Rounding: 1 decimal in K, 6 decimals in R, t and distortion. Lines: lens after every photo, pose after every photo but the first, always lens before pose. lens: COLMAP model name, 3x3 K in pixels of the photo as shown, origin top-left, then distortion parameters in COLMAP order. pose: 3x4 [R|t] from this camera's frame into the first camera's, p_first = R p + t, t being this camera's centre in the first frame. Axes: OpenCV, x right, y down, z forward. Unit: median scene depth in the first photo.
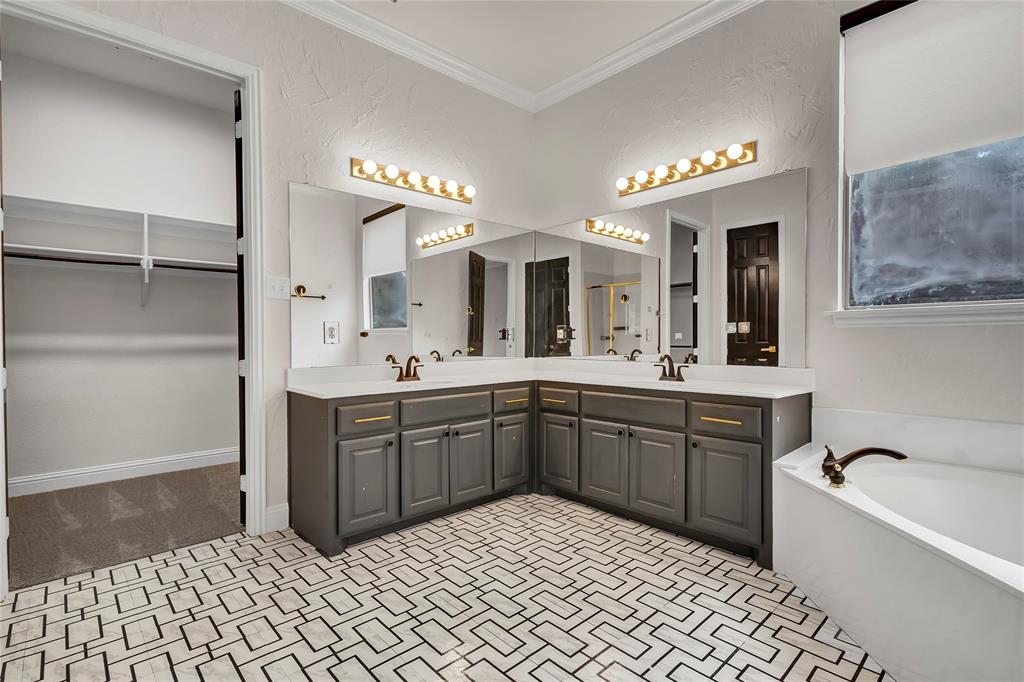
lens RADIAL K [[484.1, 0, 515.0], [0, 484.1, 338.7], [0, 0, 1]] dist [0.001519, -0.000129]
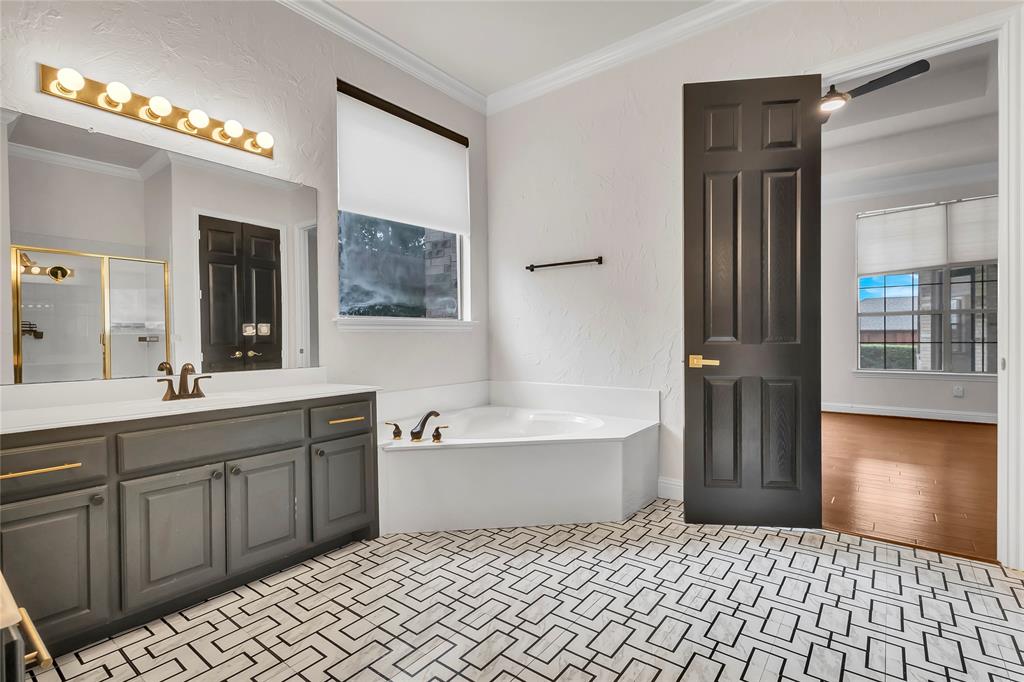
lens RADIAL K [[484.1, 0, 515.0], [0, 484.1, 338.7], [0, 0, 1]] dist [0.001519, -0.000129]
pose [[-0.173143, 0.000694, 0.984896, -0.626128], [0.008245, 0.999966, 0.000745, -0.002322], [-0.984862, 0.008249, -0.173143, 0.795078]]
